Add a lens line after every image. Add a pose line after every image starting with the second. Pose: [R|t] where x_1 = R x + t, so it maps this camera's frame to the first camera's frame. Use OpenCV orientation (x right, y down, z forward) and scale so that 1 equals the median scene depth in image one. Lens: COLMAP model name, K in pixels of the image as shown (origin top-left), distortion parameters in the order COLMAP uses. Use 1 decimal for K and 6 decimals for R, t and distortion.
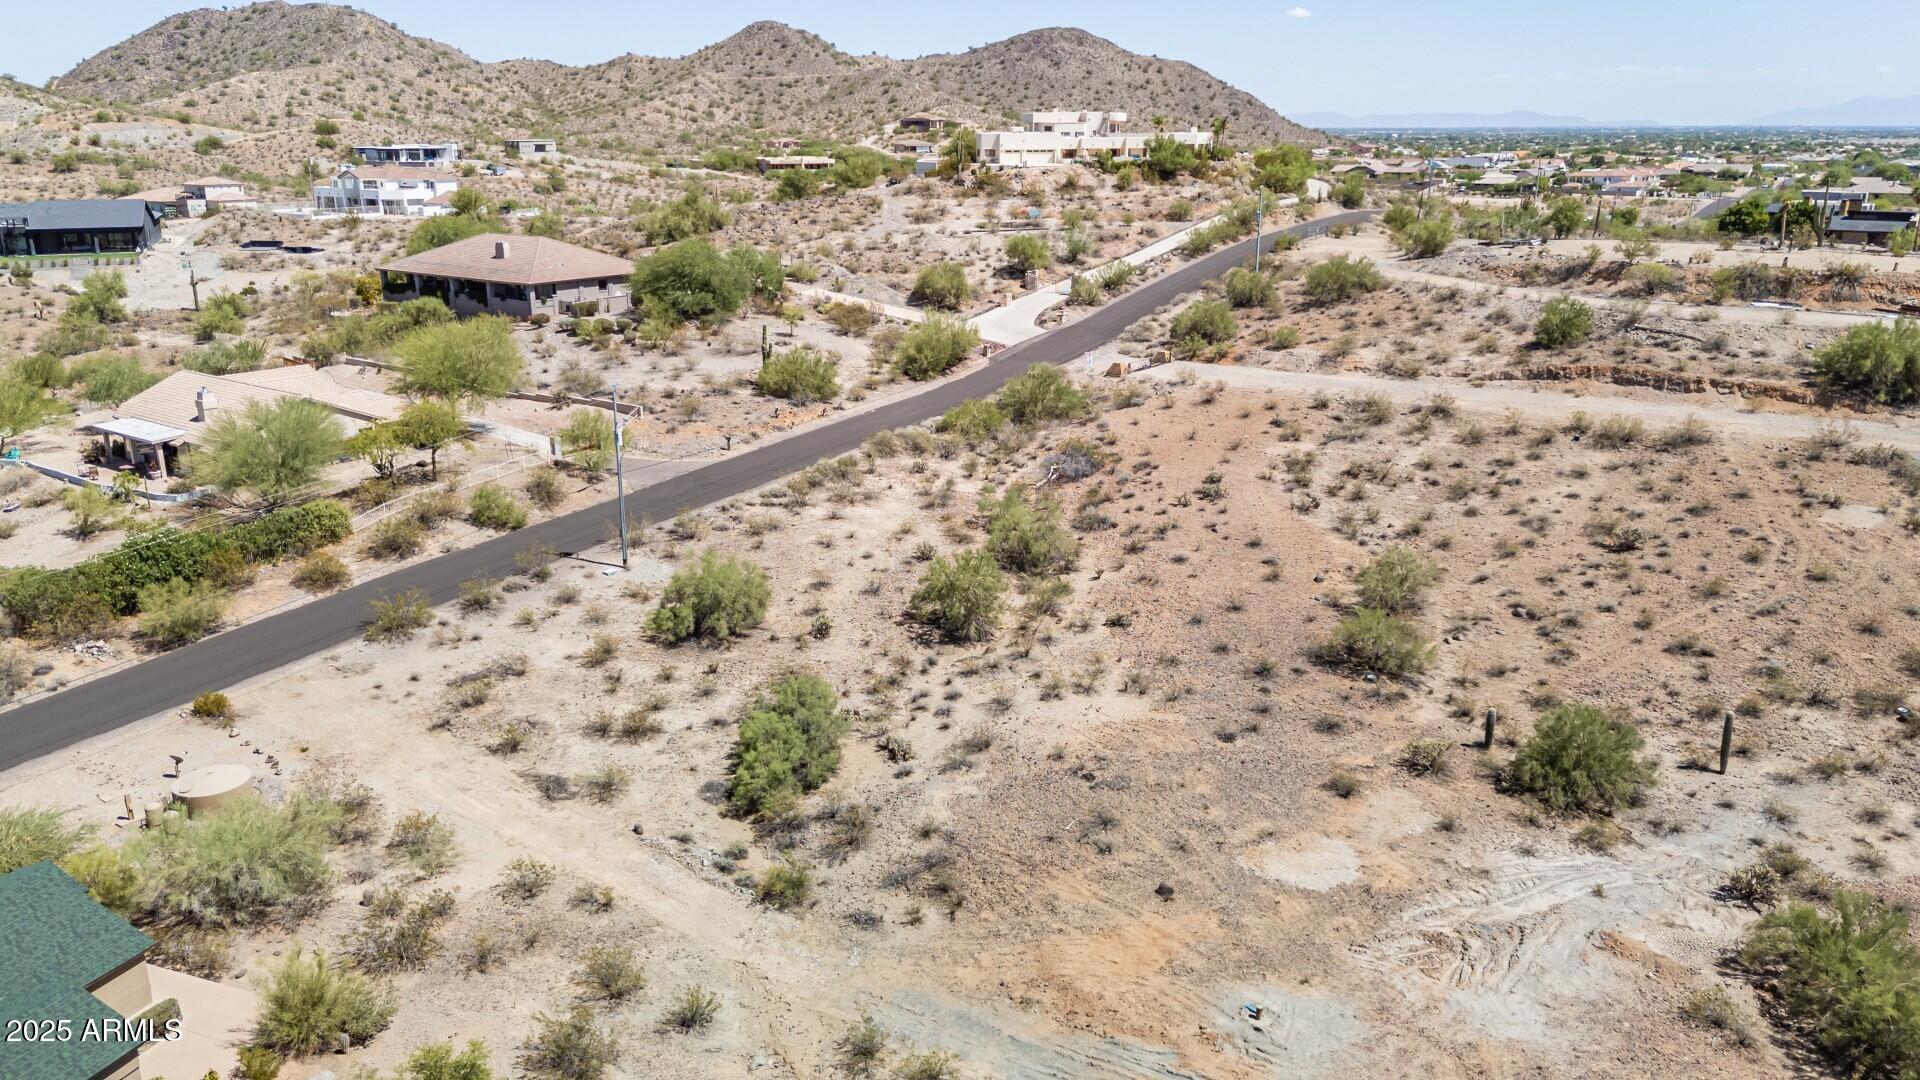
lens RADIAL K [[1428.5, 0, 960.0], [0, 1428.5, 540.0], [0, 0, 1]] dist [0.070989, -0.068788]
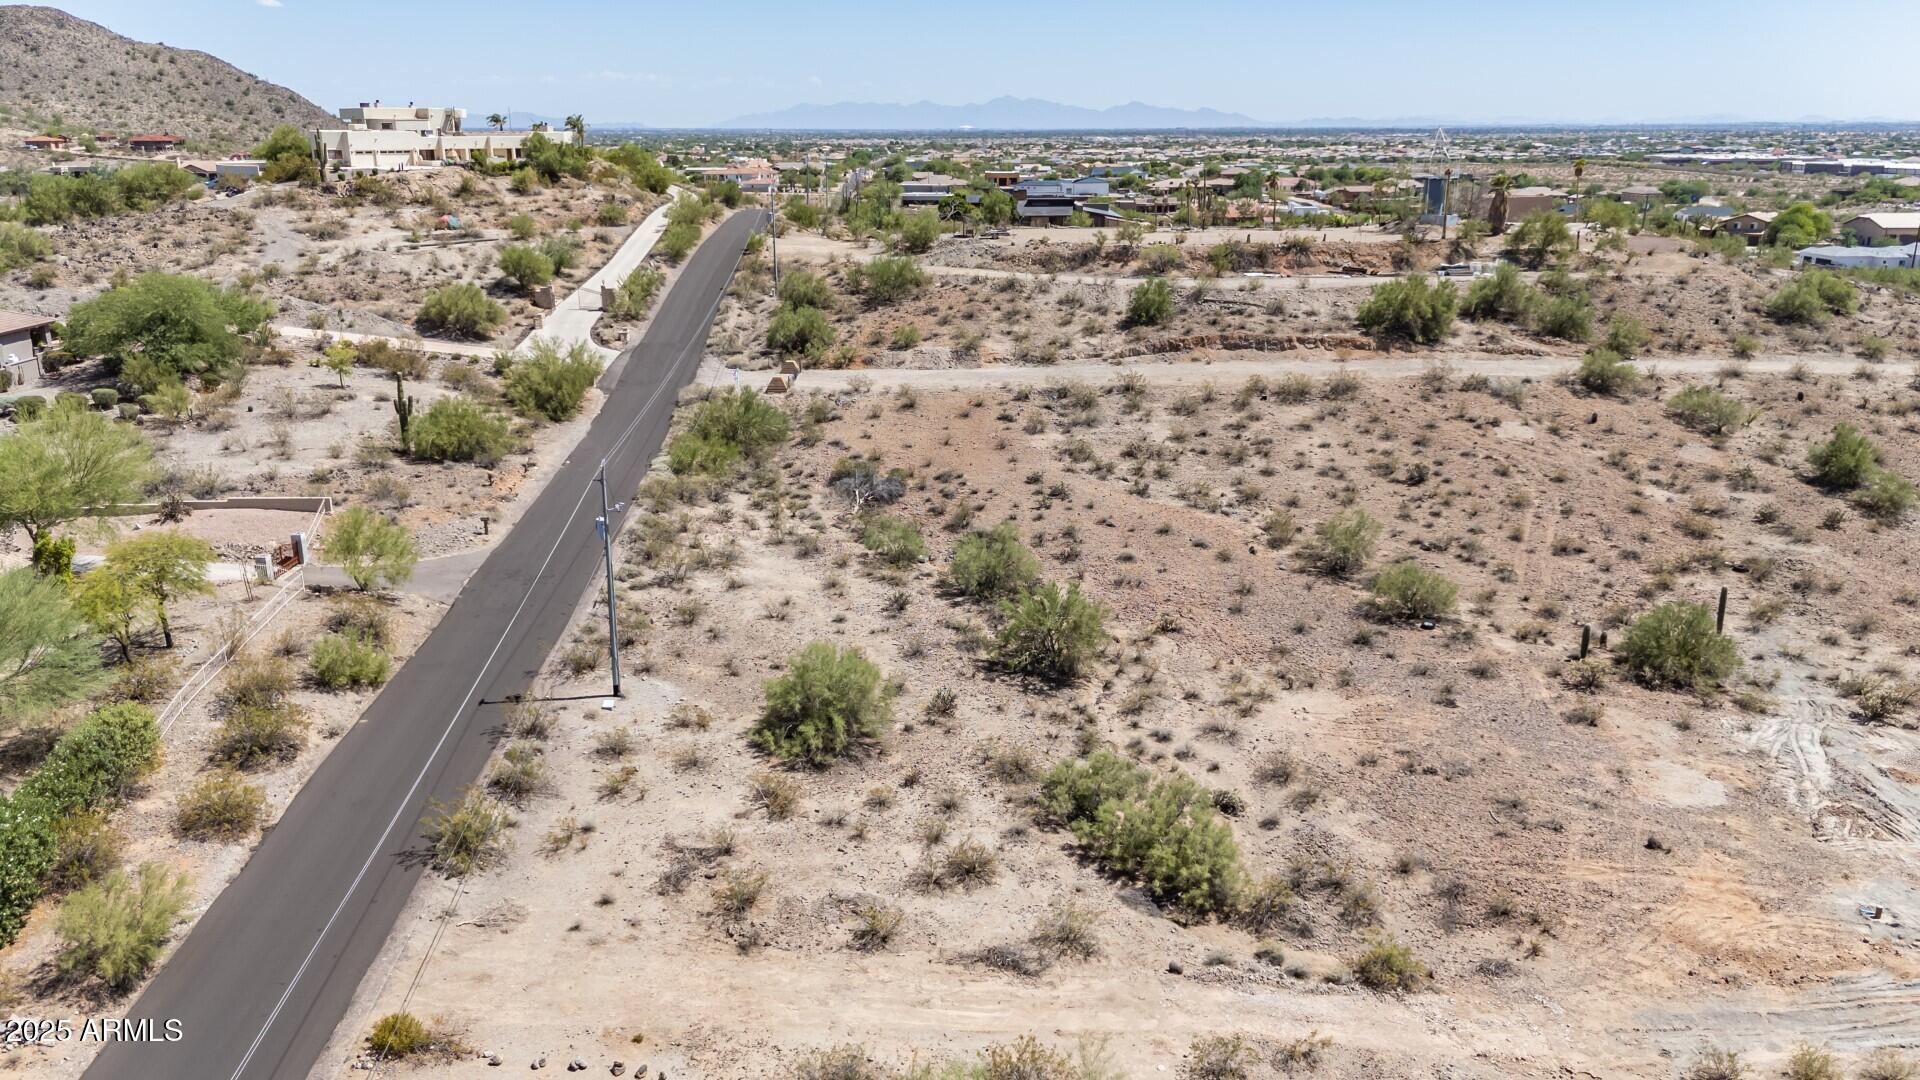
lens RADIAL K [[1428.5, 0, 960.0], [0, 1428.5, 540.0], [0, 0, 1]] dist [0.070989, -0.068788]
pose [[0.797030, -0.169831, 0.579569, -0.399739], [0.170313, 0.983904, 0.054096, -0.056305], [-0.579427, 0.055592, 0.813126, 0.203553]]
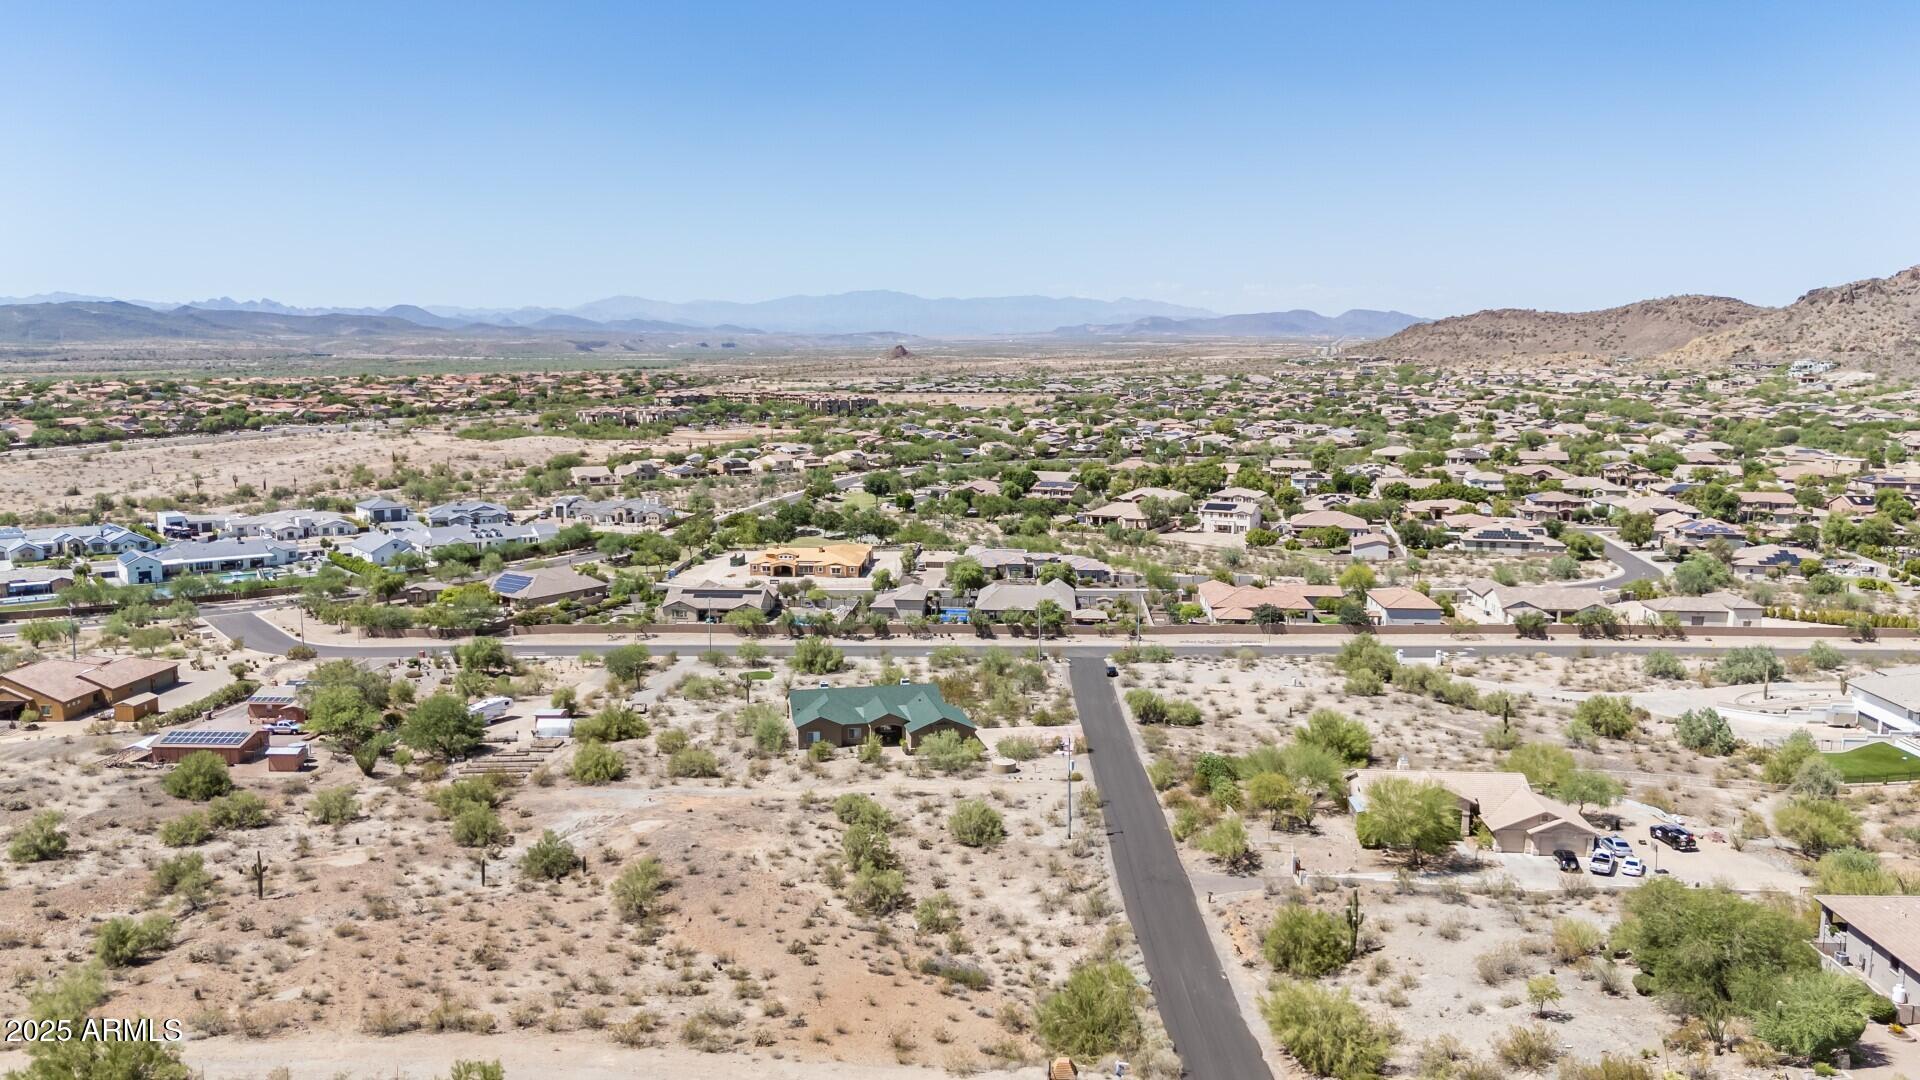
lens RADIAL K [[1451.4, 0, 960.0], [0, 1451.4, 540.0], [0, 0, 1]] dist [0.077959, -0.069230]
pose [[-0.839024, 0.077287, -0.538578, 0.614653], [-0.152933, 0.916455, 0.369760, -0.725672], [0.522160, 0.392603, -0.757107, 1.636632]]
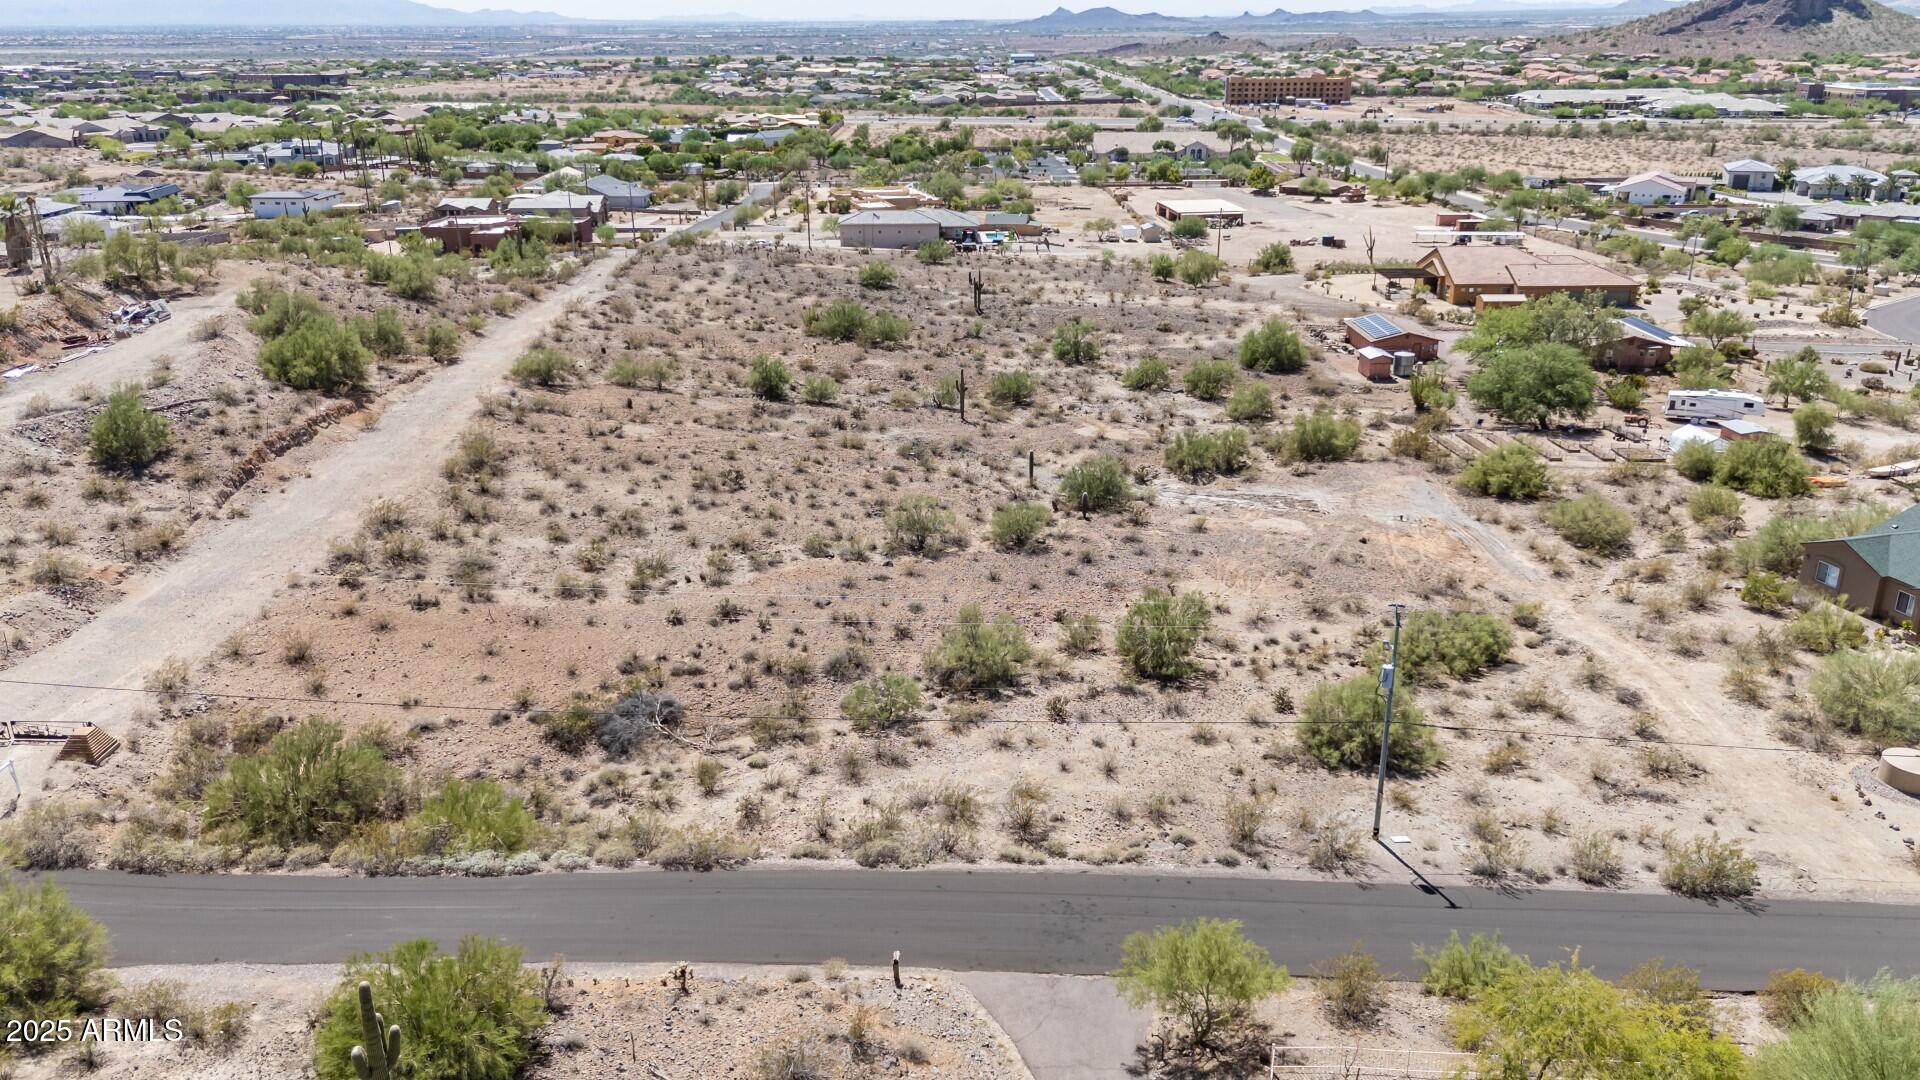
lens RADIAL K [[1428.5, 0, 960.0], [0, 1428.5, 540.0], [0, 0, 1]] dist [0.070989, -0.068788]
pose [[-0.604101, -0.266196, 0.751134, -0.476338], [0.230567, 0.843864, 0.484492, -0.397824], [-0.762825, 0.465869, -0.448403, 1.096694]]
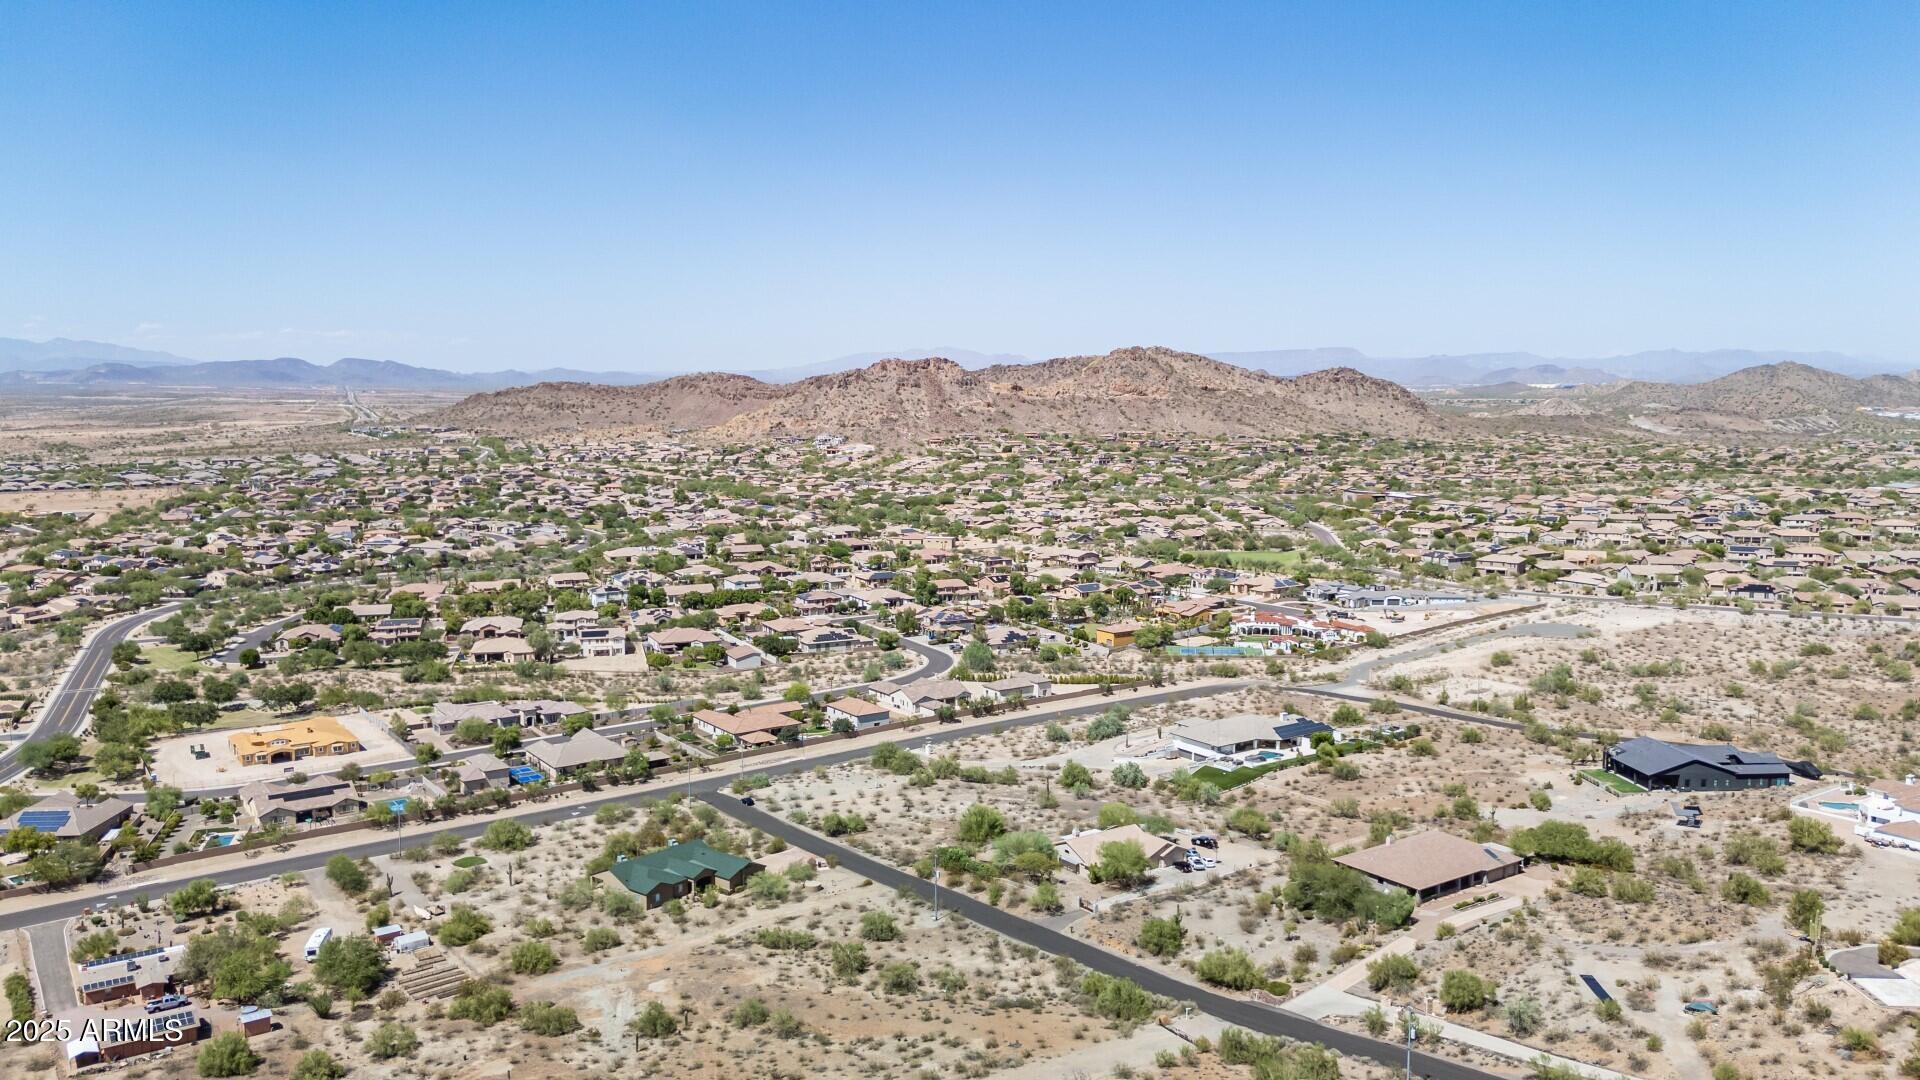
lens RADIAL K [[1428.5, 0, 960.0], [0, 1428.5, 540.0], [0, 0, 1]] dist [0.070989, -0.068788]
pose [[-0.319612, 0.110026, -0.941139, 1.766017], [-0.264787, 0.943296, 0.200200, -0.960310], [0.909800, 0.313187, -0.272355, 1.210949]]
